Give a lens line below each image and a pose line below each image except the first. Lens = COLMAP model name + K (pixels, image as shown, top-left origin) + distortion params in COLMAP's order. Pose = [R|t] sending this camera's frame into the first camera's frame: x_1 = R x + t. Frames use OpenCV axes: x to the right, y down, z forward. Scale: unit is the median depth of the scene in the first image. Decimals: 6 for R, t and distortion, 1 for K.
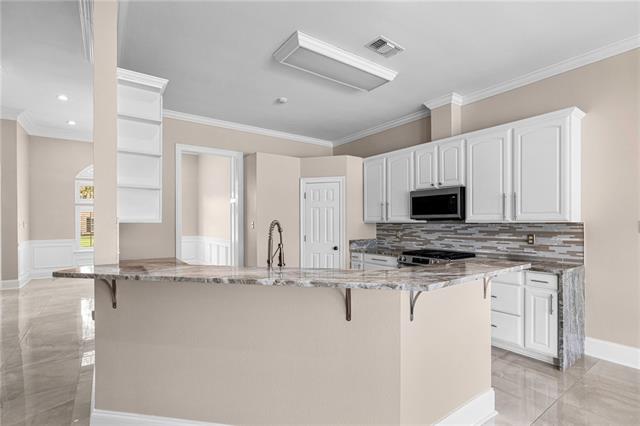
lens RADIAL K [[302.7, 0, 321.0], [0, 302.7, 222.8], [0, 0, 1]] dist [-0.000836, -0.000072]
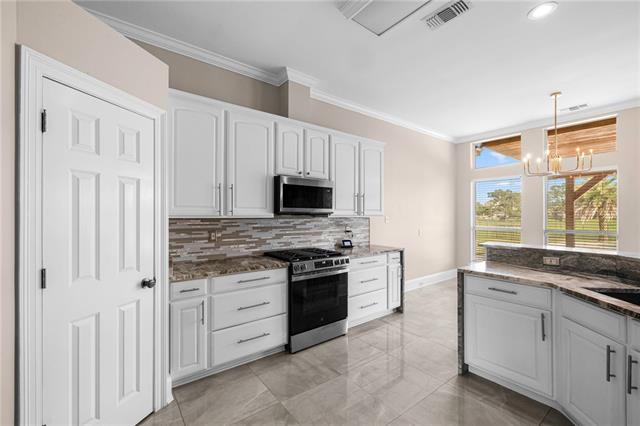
lens RADIAL K [[269.9, 0, 318.3], [0, 269.9, 214.6], [0, 0, 1]] dist [-0.001848, 0.000050]
pose [[-0.019130, 0.003561, 0.999811, -0.341898], [0.000900, 0.999993, -0.003544, -0.005596], [-0.999817, 0.000832, -0.019133, 0.863754]]
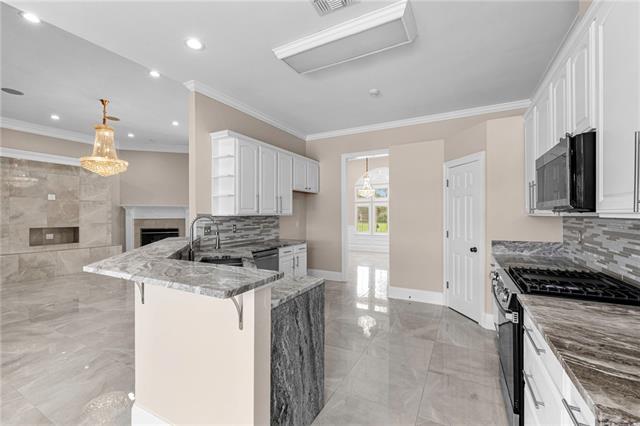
lens RADIAL K [[269.9, 0, 320.1], [0, 269.9, 213.3], [0, 0, 1]] dist [-0.001848, 0.000050]
pose [[0.443818, -0.000537, -0.896117, 0.526057], [-0.001049, 0.999999, -0.001119, -0.004803], [0.896116, 0.001437, 0.443817, 0.402189]]
